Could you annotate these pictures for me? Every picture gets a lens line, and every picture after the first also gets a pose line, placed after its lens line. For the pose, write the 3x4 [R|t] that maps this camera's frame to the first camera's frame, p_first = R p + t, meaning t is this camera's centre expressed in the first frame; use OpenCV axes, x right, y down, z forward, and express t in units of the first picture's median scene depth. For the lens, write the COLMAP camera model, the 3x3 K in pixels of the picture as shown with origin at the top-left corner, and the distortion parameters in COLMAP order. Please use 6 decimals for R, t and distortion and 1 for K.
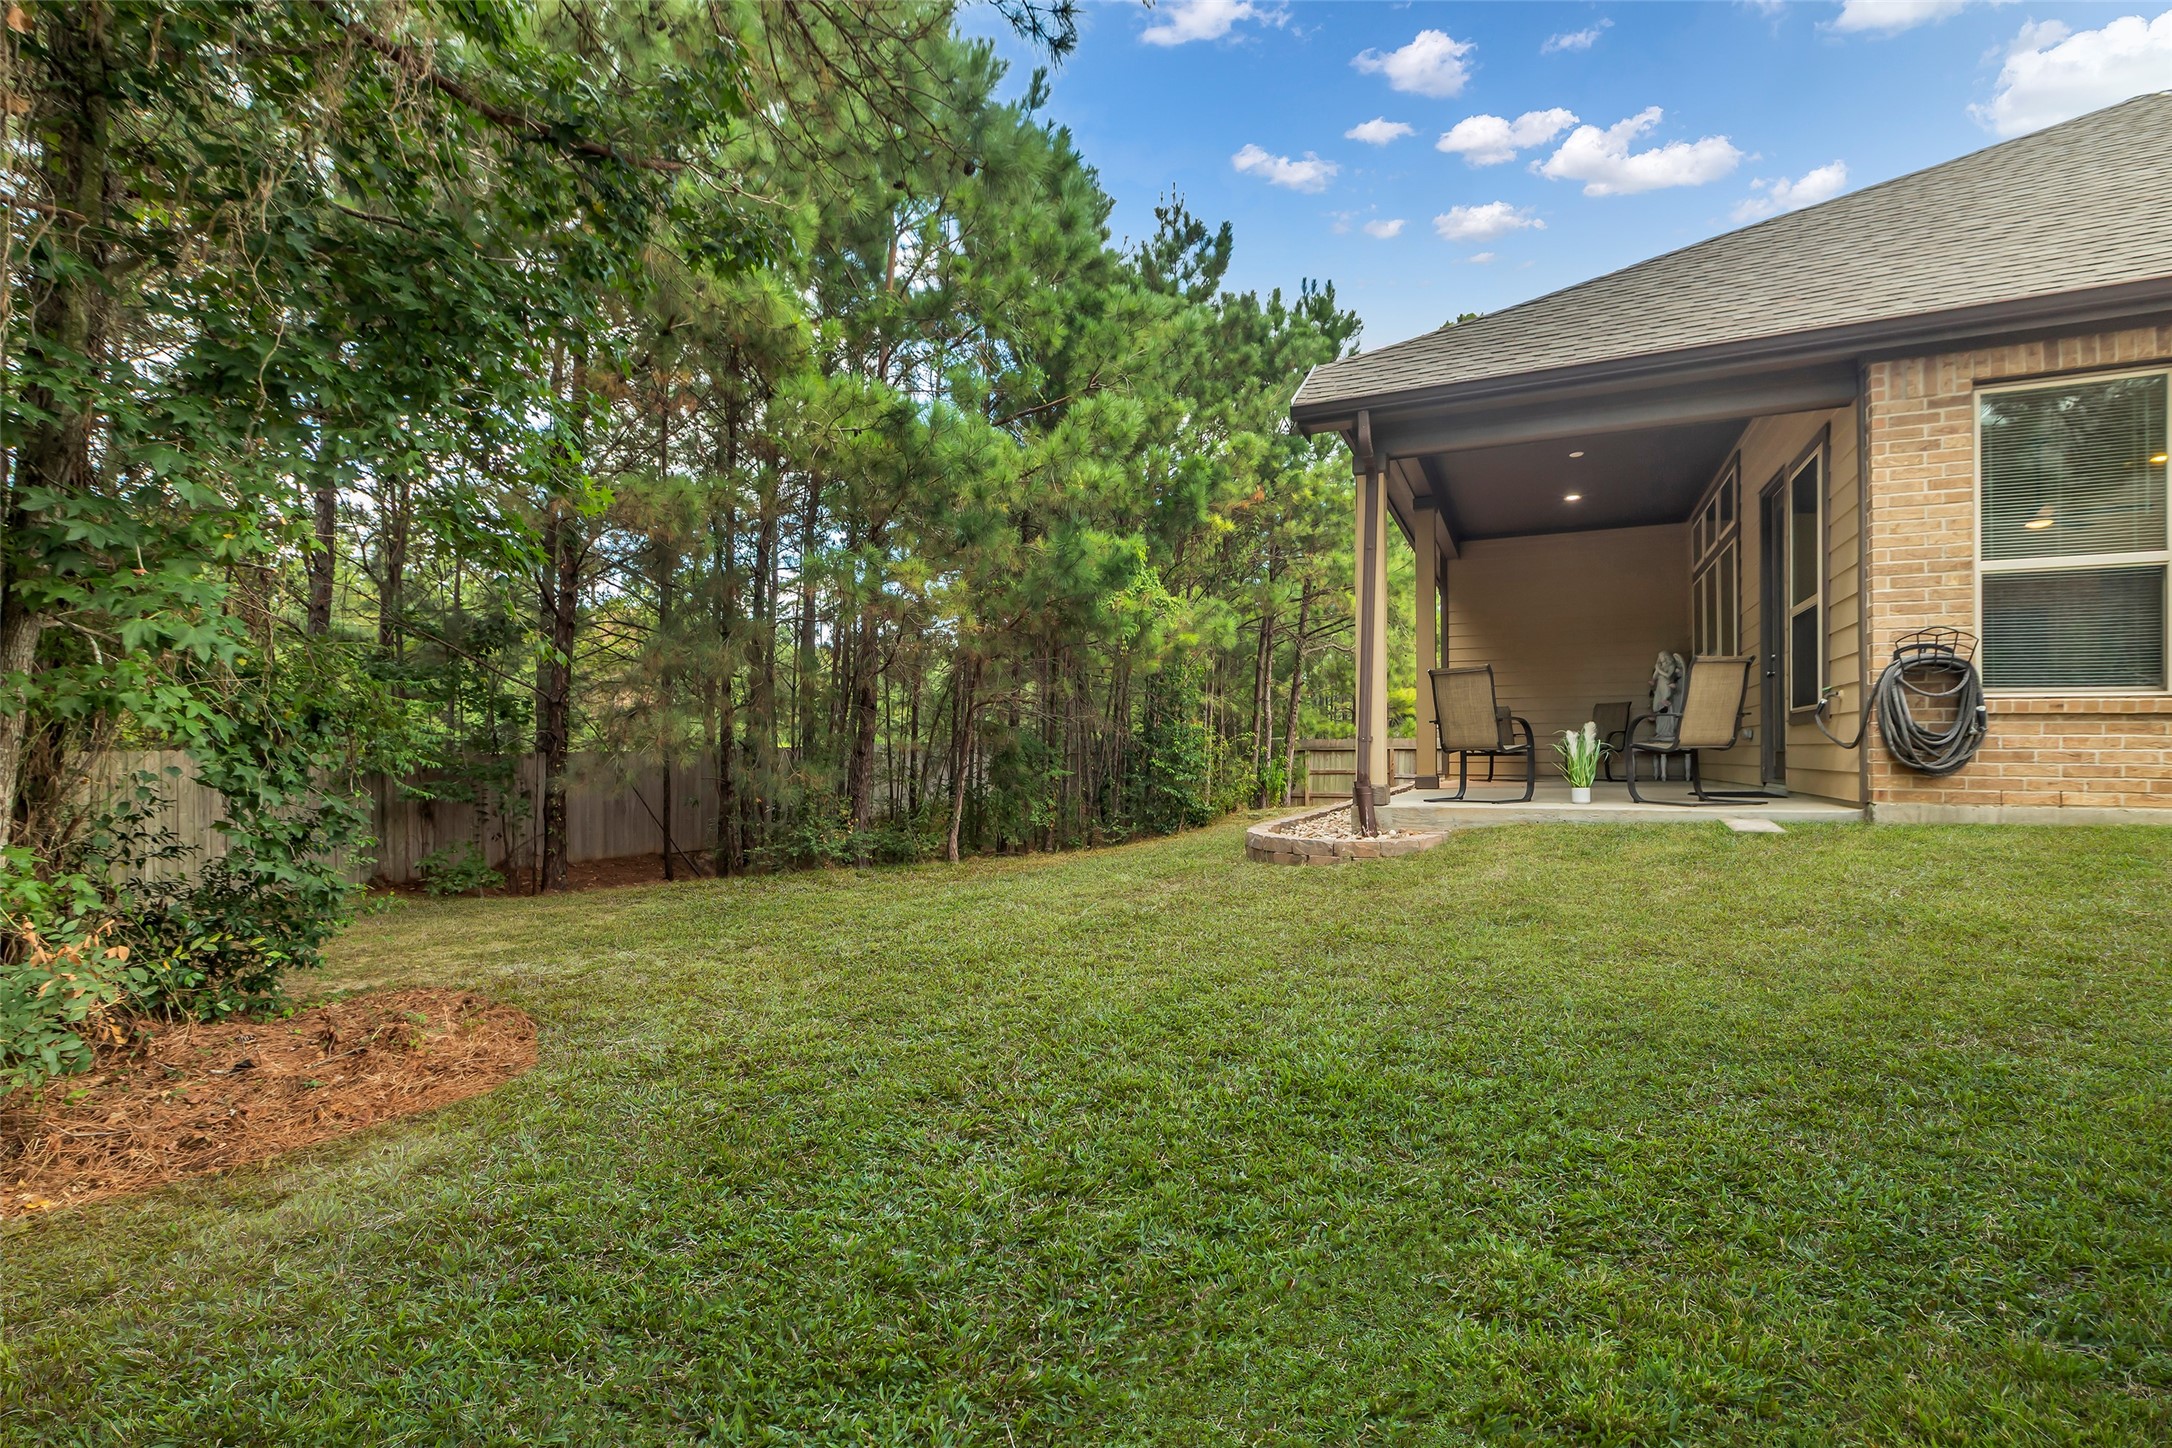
lens RADIAL K [[964.3, 0, 1079.5], [0, 964.3, 729.0], [0, 0, 1]] dist [0.000566, -0.000190]
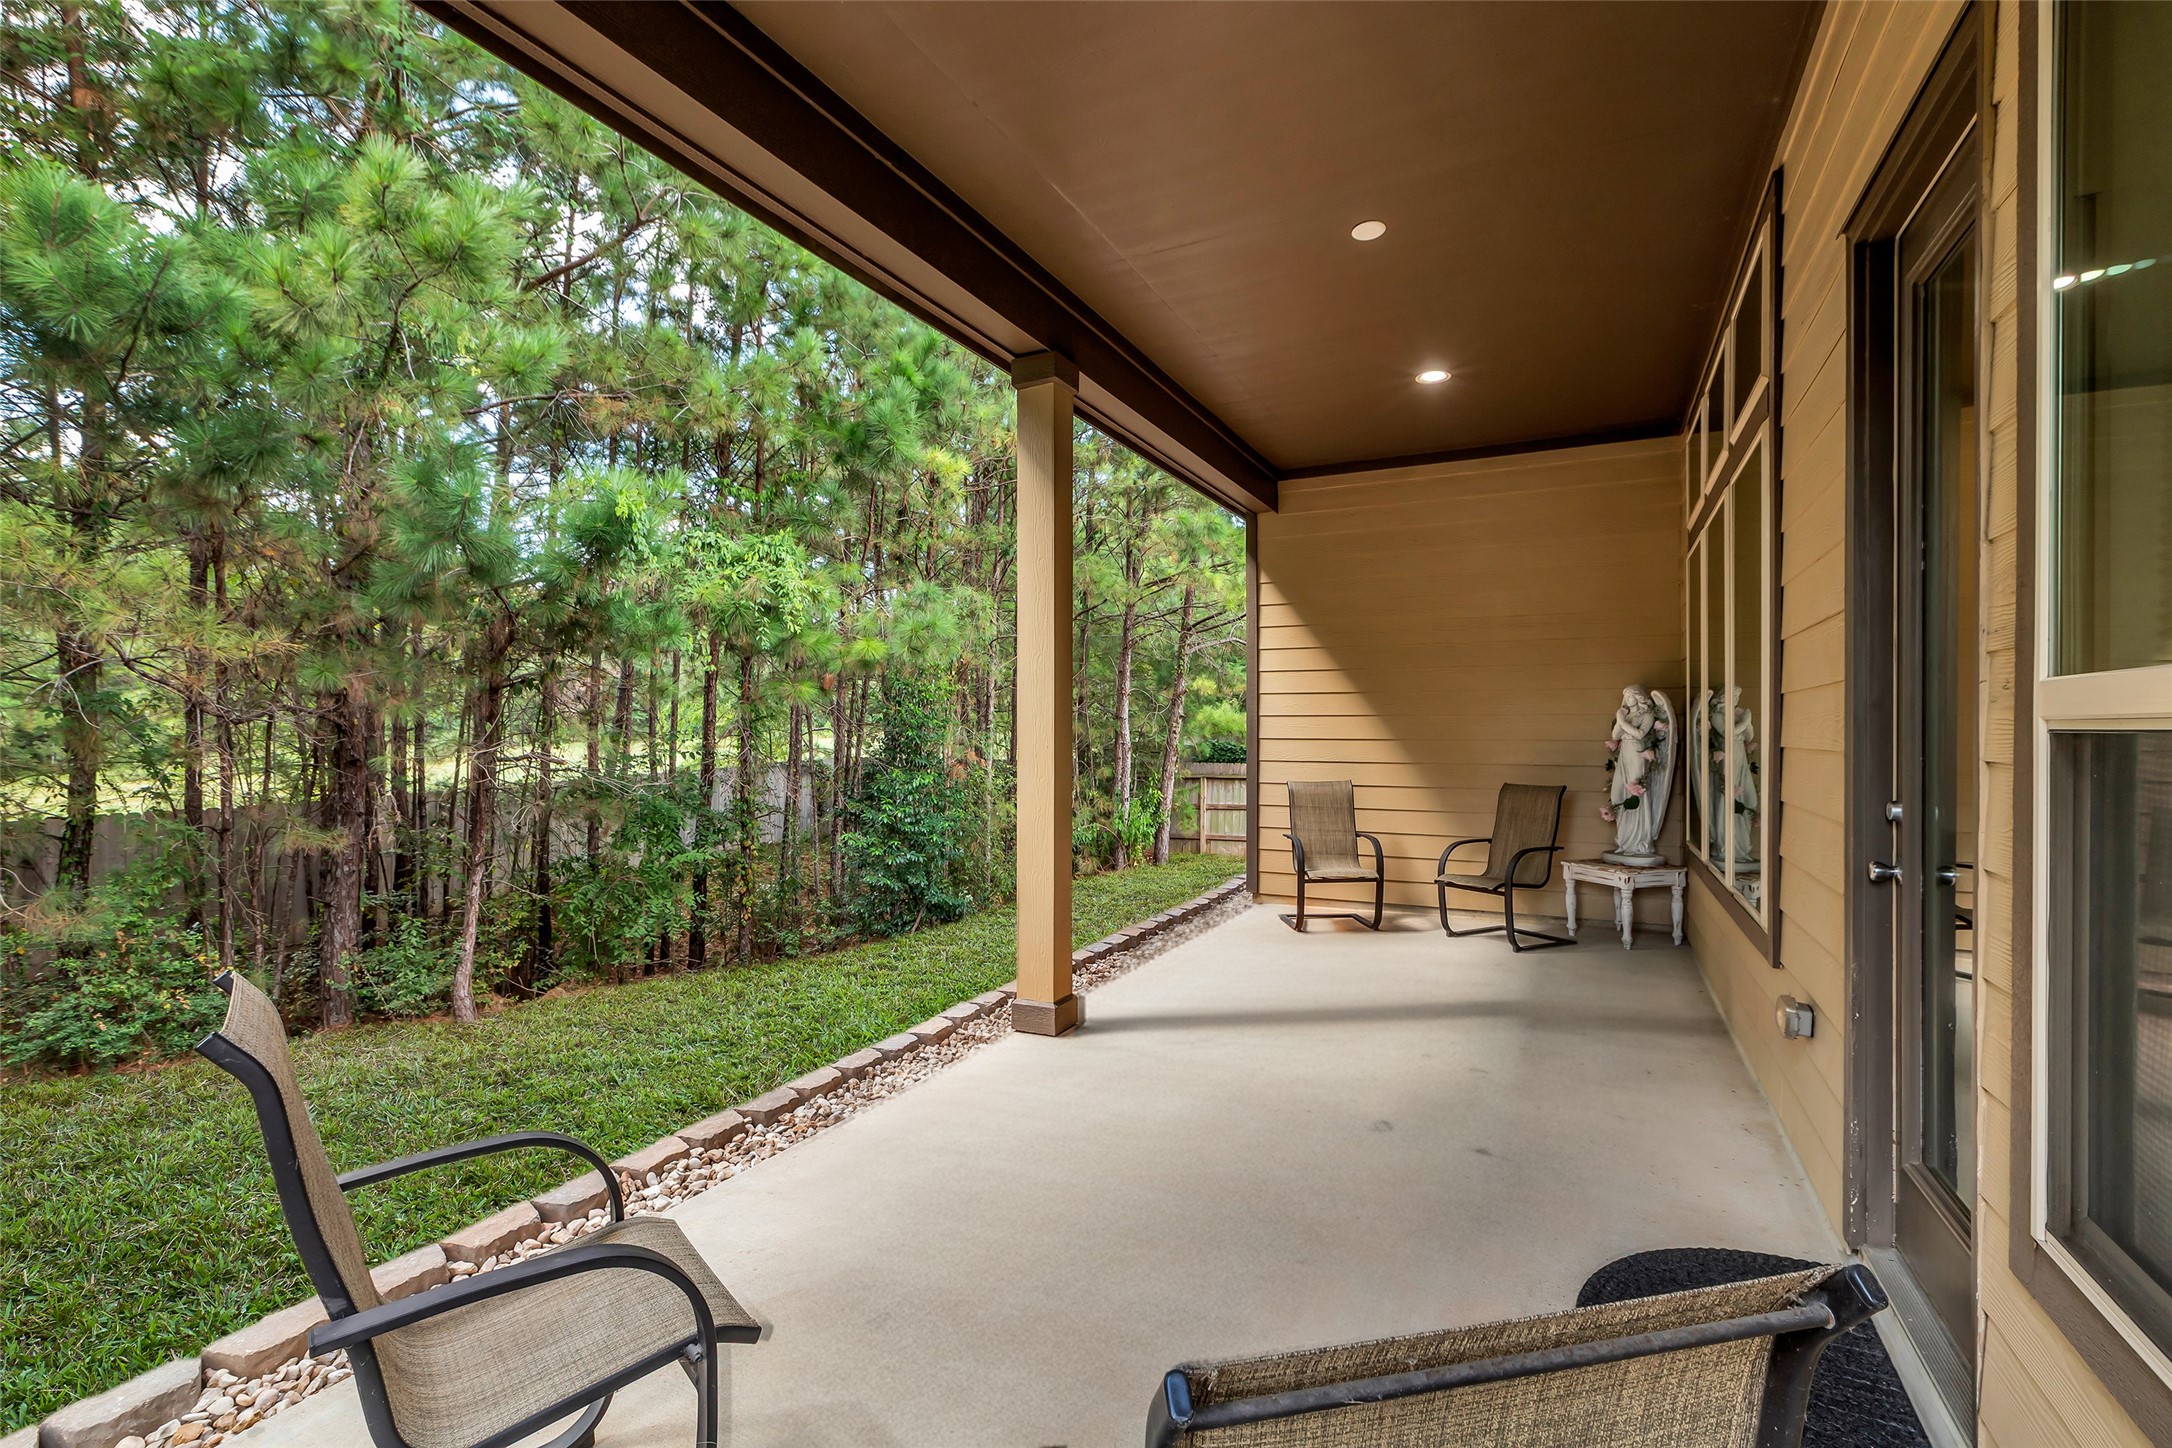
lens RADIAL K [[964.3, 0, 1080.6], [0, 964.3, 719.5], [0, 0, 1]] dist [0.000566, -0.000190]
pose [[0.999186, -0.000715, -0.040338, 0.331895], [0.001445, 0.999836, 0.018074, -0.071925], [0.040319, -0.018118, 0.999023, 0.474643]]
